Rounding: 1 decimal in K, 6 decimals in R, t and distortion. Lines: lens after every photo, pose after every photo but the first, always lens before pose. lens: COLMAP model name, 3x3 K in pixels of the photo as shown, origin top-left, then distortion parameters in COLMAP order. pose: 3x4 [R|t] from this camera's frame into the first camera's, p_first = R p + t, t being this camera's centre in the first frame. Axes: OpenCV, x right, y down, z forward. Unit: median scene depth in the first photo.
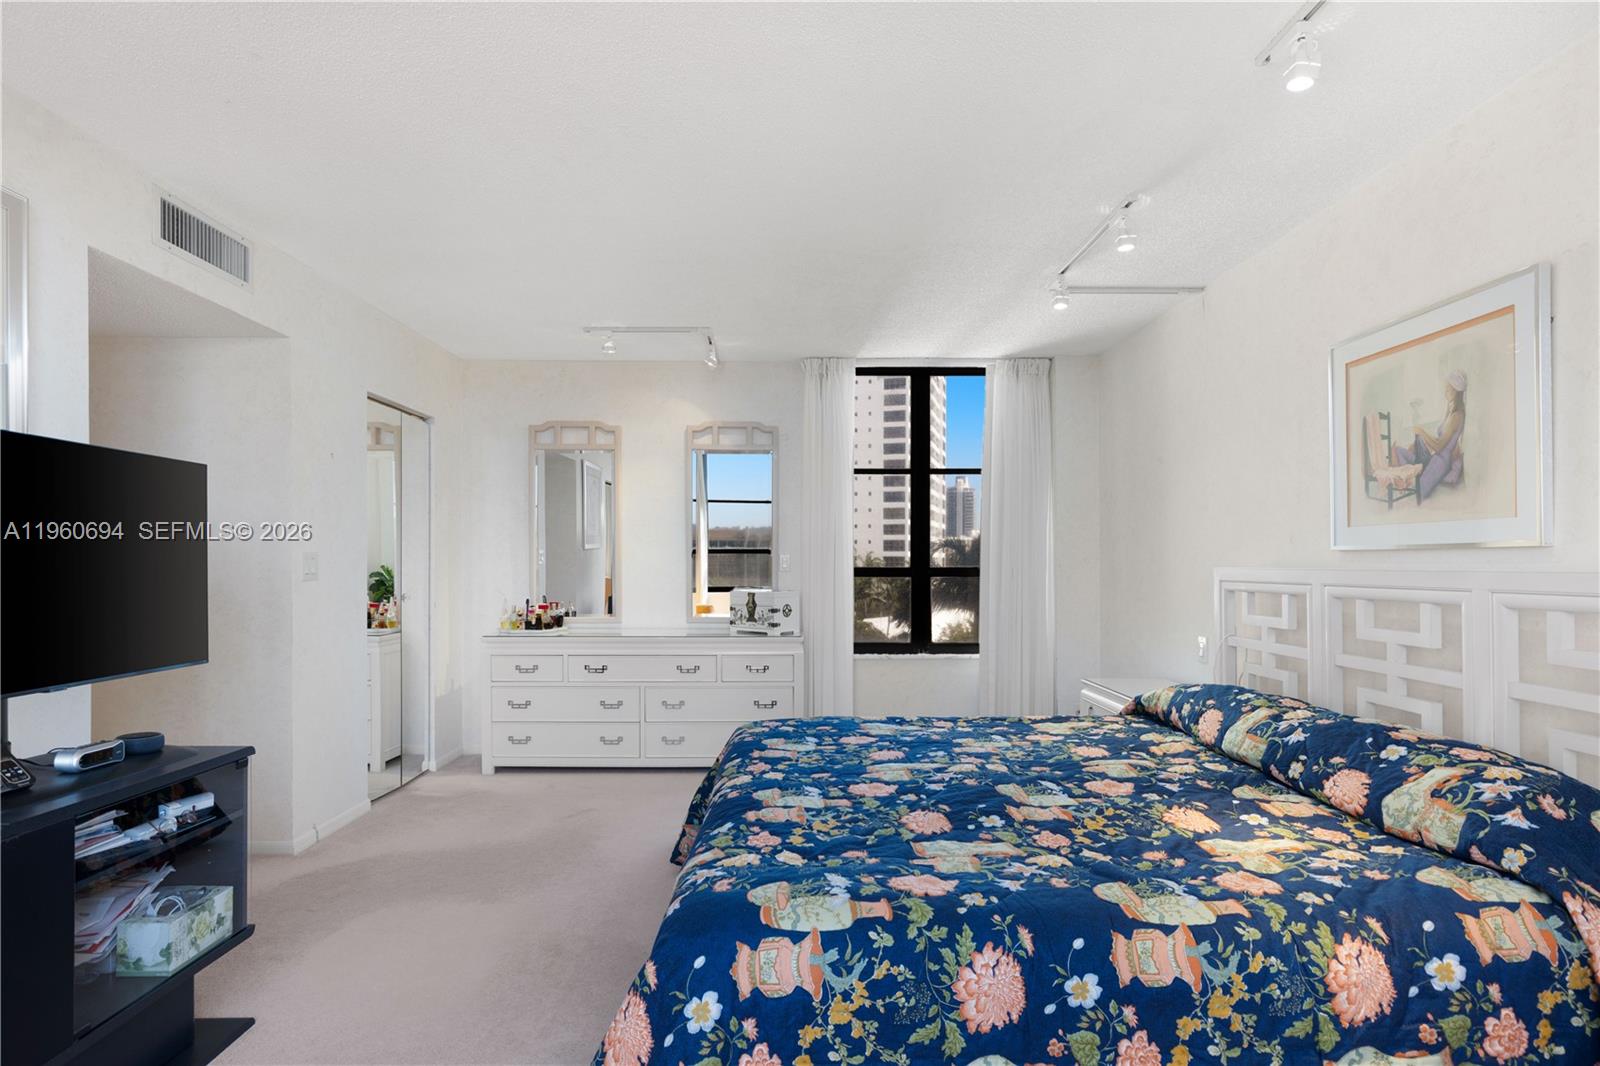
lens RADIAL K [[854.6, 0, 798.1], [0, 854.6, 542.9], [0, 0, 1]] dist [-0.000742, -0.000095]
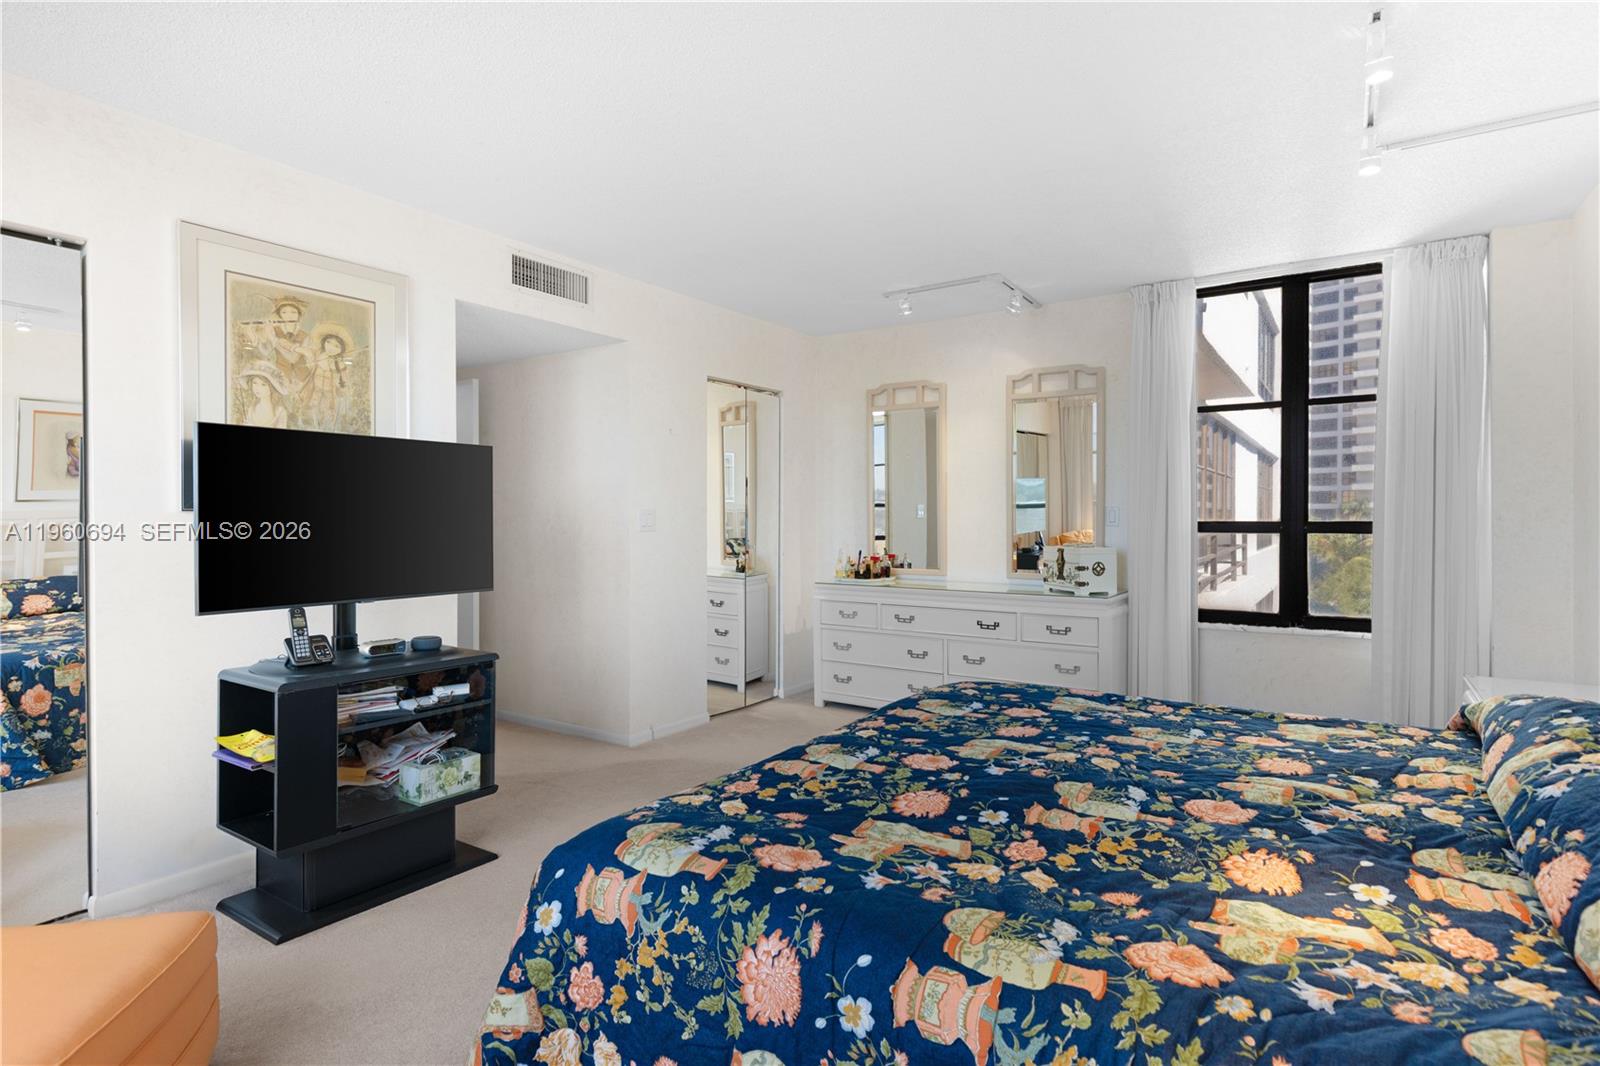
lens RADIAL K [[820.4, 0, 736.7], [0, 820.4, 497.7], [0, 0, 1]] dist [-0.000014, -0.000470]
pose [[0.819173, -0.016641, -0.573305, 0.507567], [0.016316, 0.999851, -0.005708, 0.006591], [0.573315, -0.004679, 0.819322, 0.186109]]
